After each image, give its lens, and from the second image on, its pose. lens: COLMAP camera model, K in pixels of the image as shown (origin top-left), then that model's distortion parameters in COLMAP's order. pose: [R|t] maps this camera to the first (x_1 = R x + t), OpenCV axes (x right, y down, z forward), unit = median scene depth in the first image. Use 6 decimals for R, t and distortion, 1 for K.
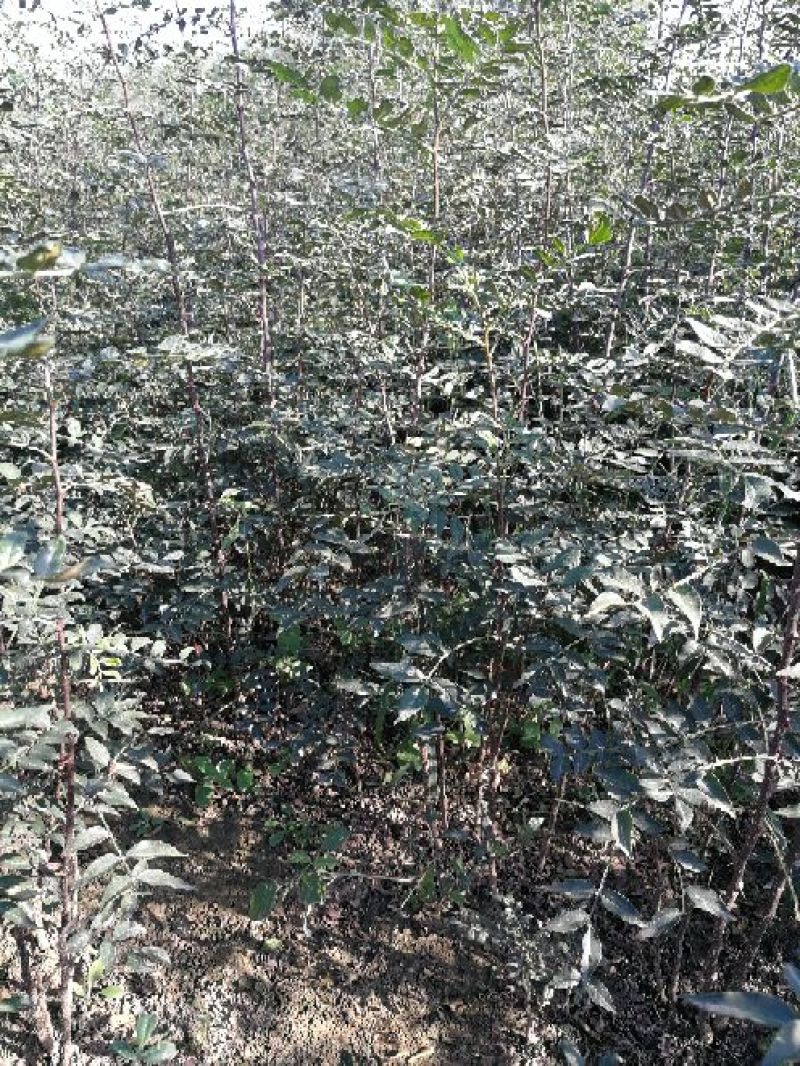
lens RADIAL K [[825.4, 0, 400.3], [0, 825.4, 532.6], [0, 0, 1]] dist [0.009214, 0.004006]
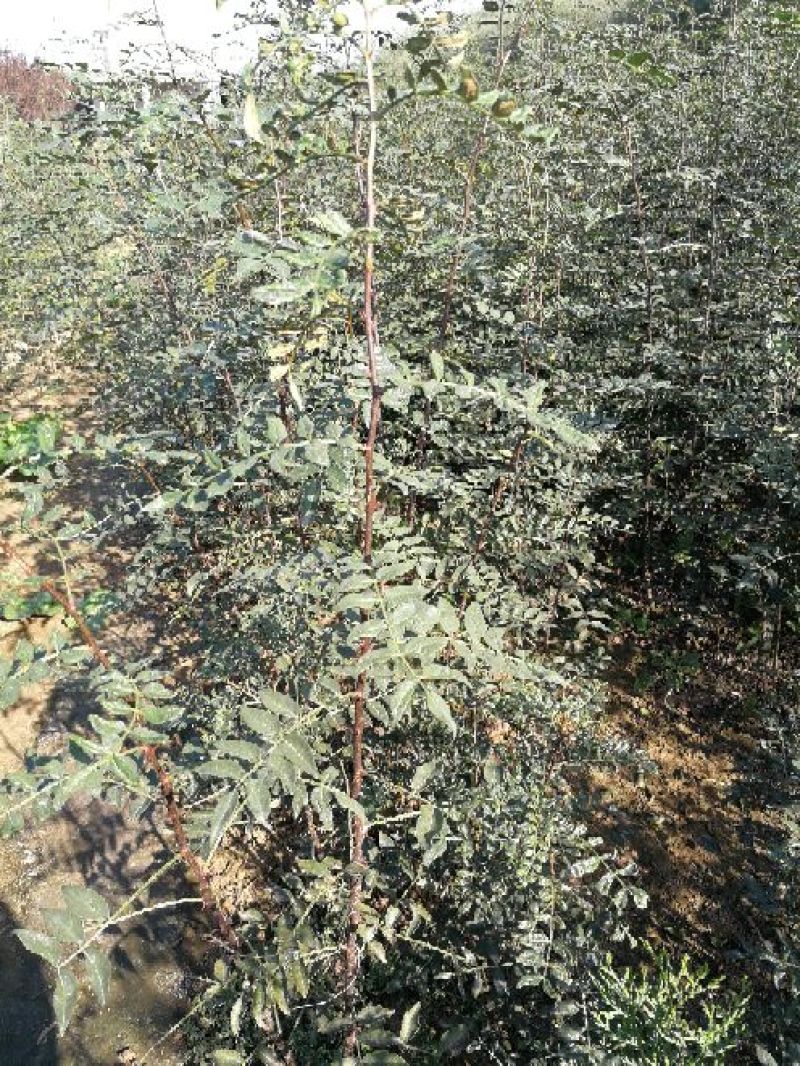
lens RADIAL K [[825.4, 0, 400.4], [0, 825.4, 532.4], [0, 0, 1]] dist [0.009214, 0.004006]
pose [[0.871515, 0.170096, -0.459923, 0.119139], [-0.119220, 0.983268, 0.137735, -0.033640], [0.475655, -0.065206, 0.877212, -0.658640]]
